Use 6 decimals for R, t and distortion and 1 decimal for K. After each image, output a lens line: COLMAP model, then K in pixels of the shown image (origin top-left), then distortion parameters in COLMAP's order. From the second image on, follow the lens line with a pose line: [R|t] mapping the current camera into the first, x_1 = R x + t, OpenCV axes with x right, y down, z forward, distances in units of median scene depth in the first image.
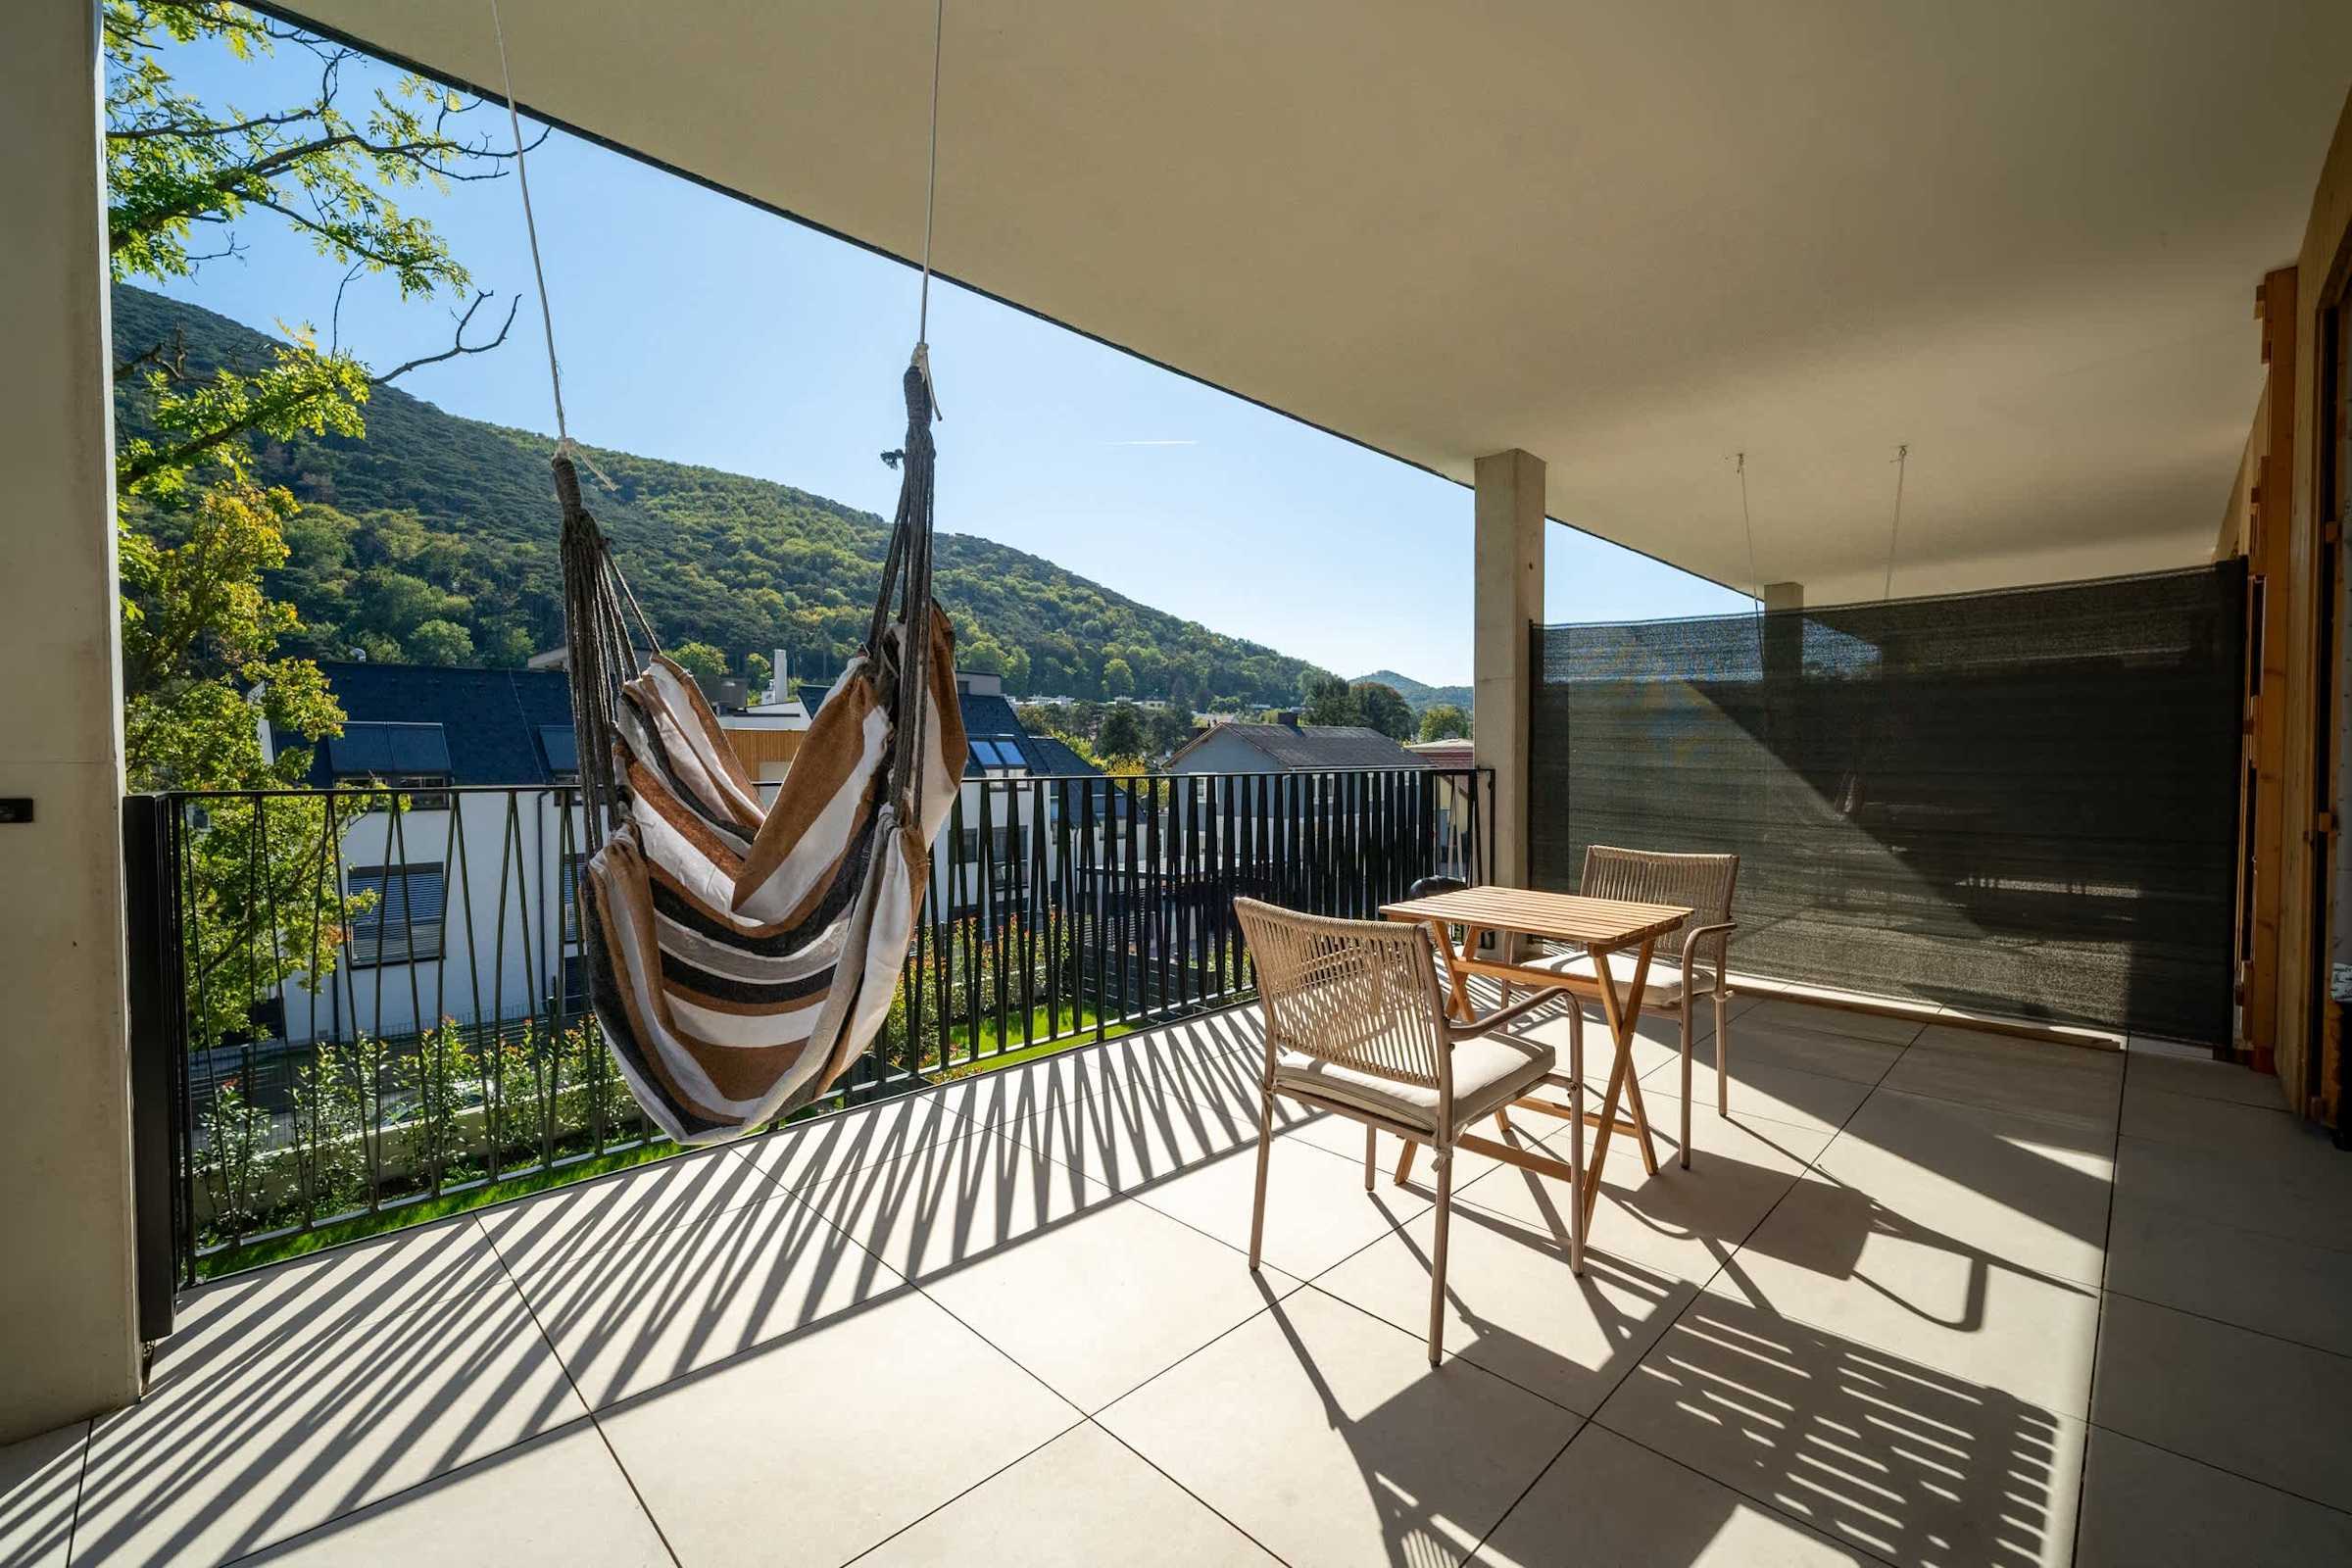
lens RADIAL K [[969.4, 0, 1181.6], [0, 969.4, 786.1], [0, 0, 1]] dist [-0.003210, -0.001685]
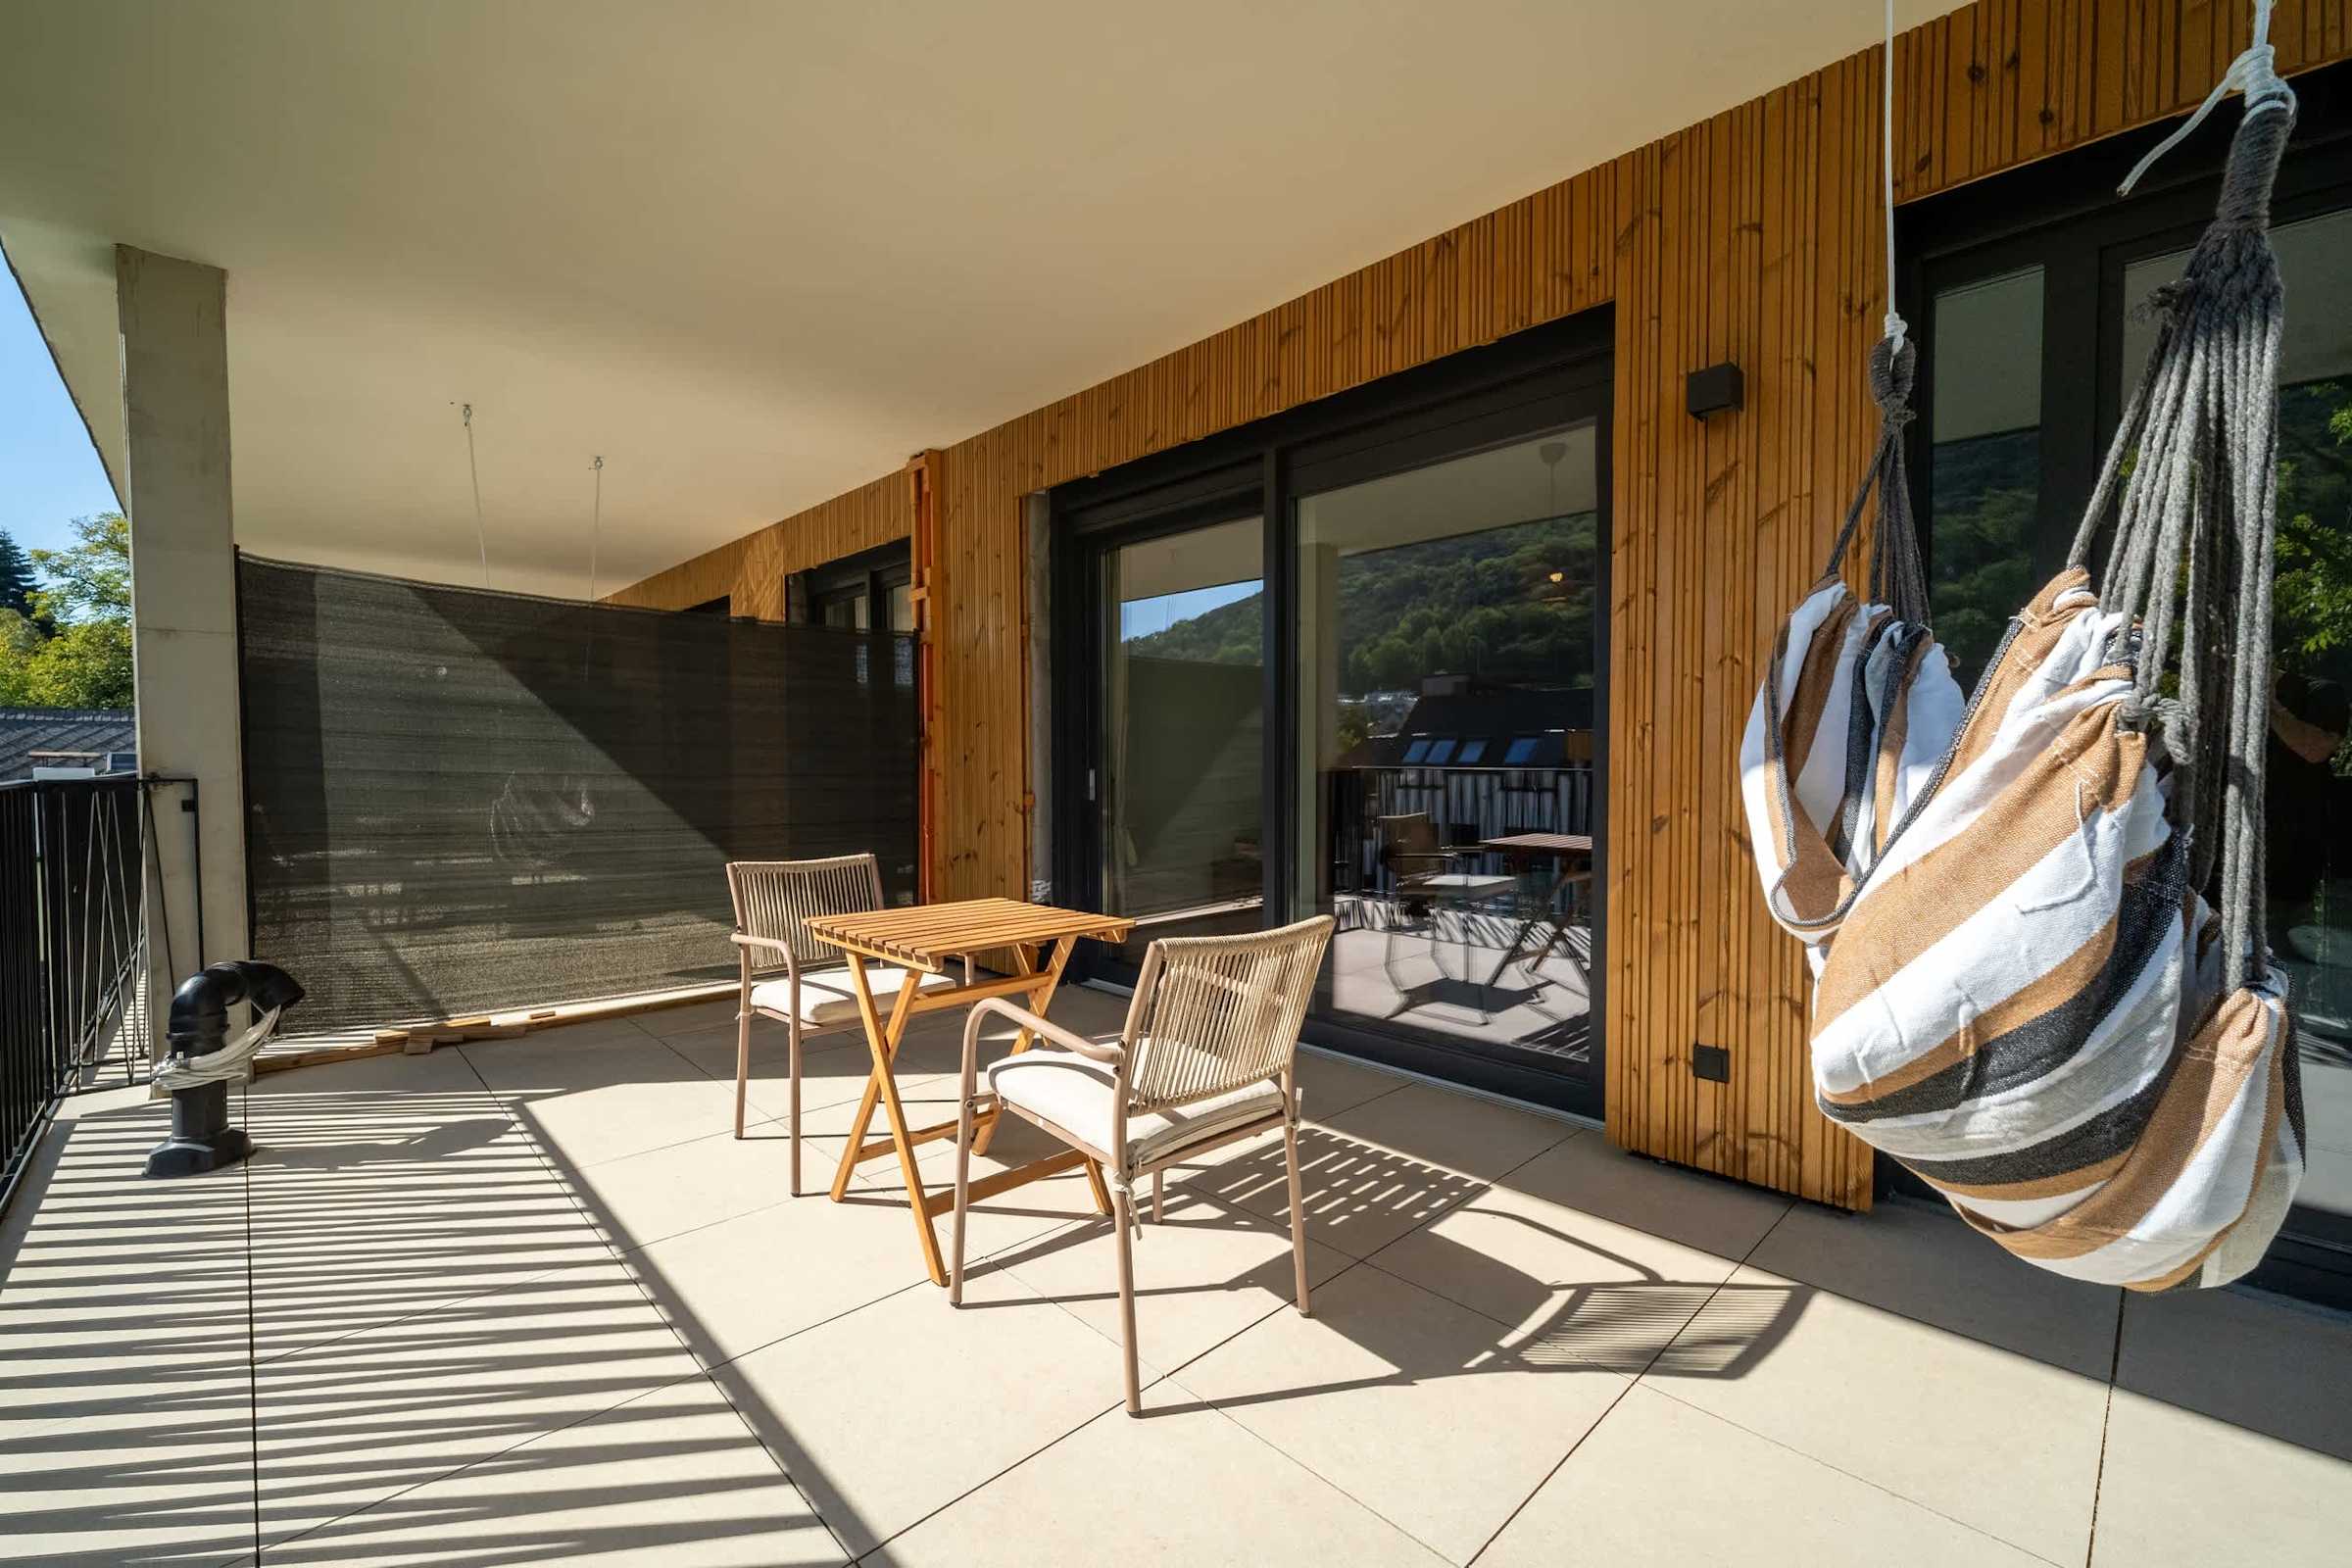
lens RADIAL K [[969.4, 0, 1171.6], [0, 969.4, 796.1], [0, 0, 1]] dist [-0.003210, -0.001685]
pose [[0.007847, -0.025094, 0.999654, -0.725063], [0.025778, 0.999358, 0.024884, -0.014596], [-0.999637, 0.025574, 0.008489, 1.004499]]
